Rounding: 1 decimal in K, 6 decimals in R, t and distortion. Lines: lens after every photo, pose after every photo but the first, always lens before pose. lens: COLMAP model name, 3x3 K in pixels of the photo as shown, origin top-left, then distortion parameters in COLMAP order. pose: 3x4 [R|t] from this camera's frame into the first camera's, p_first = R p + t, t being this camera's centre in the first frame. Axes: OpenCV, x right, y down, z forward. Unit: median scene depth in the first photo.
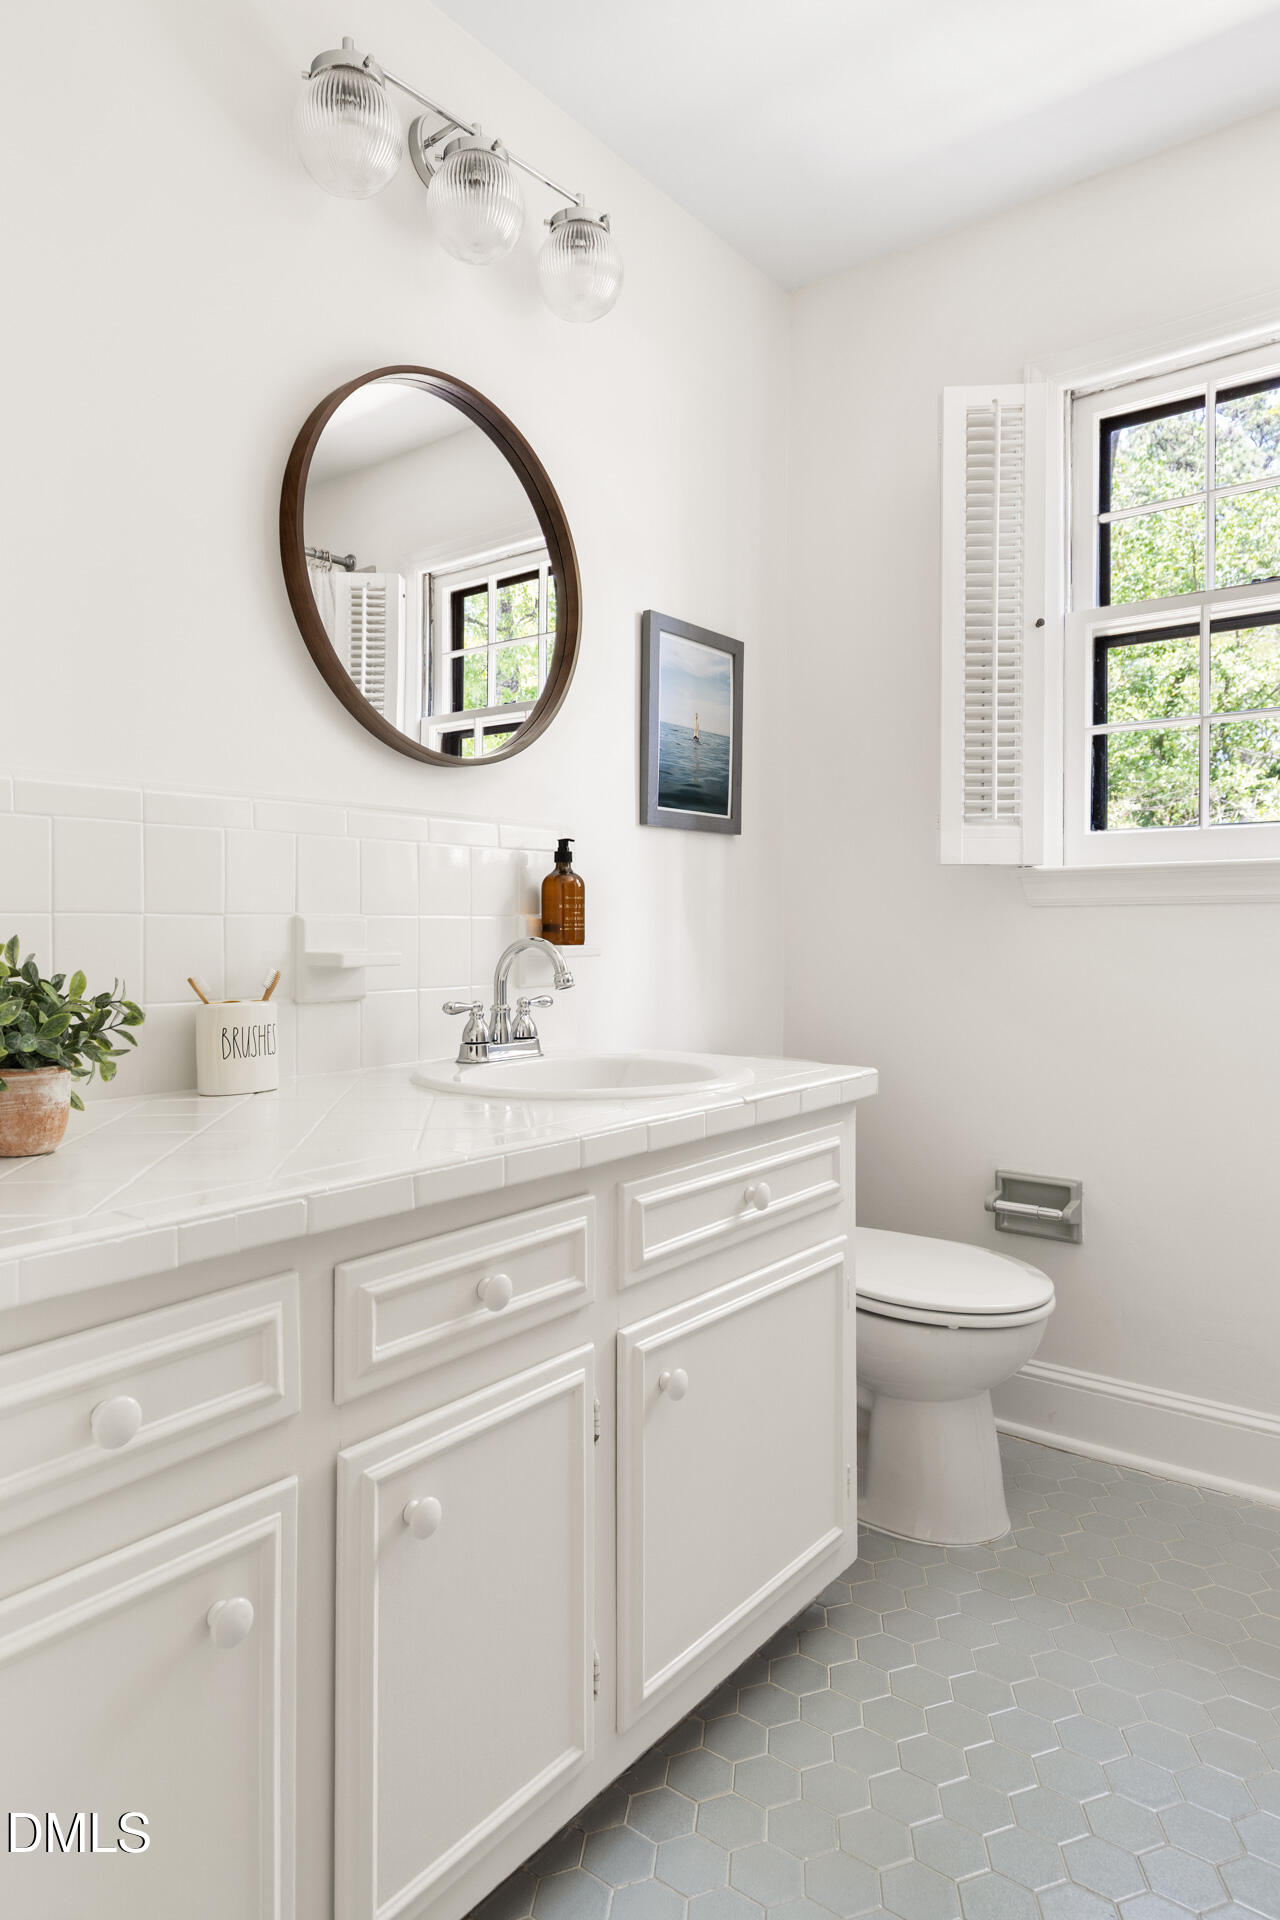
lens RADIAL K [[1163.6, 0, 629.6], [0, 1163.6, 939.8], [0, 0, 1]] dist [0.017743, -0.002363]
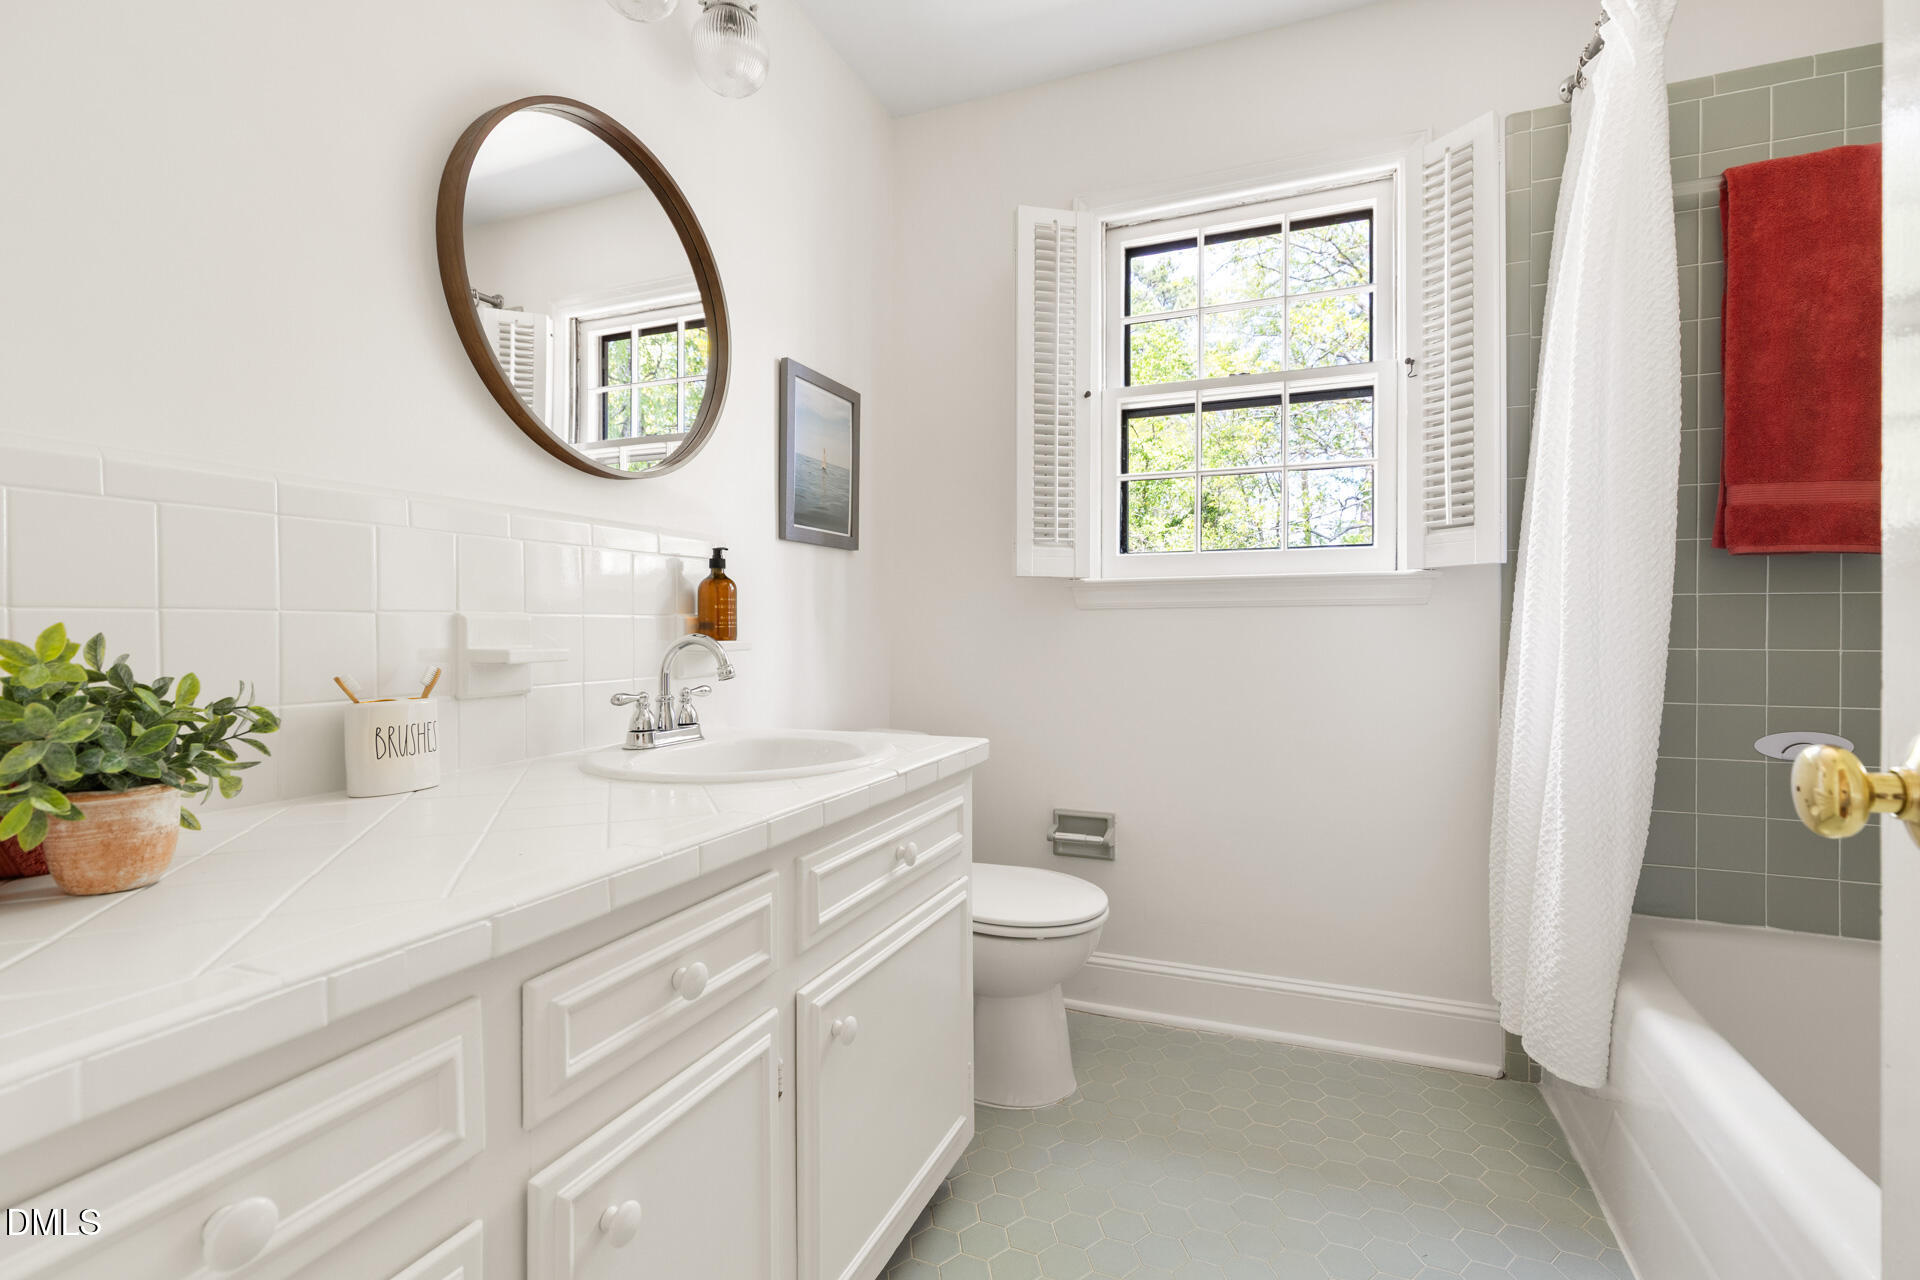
lens RADIAL K [[863.2, 0, 984.4], [0, 863.2, 640.0], [0, 0, 1]] dist [0.005826, -0.000219]
pose [[0.959621, -0.006128, 0.281230, -0.048791], [0.004675, 0.999972, 0.005837, 0.000204], [-0.281258, -0.004286, 0.959623, 0.123342]]
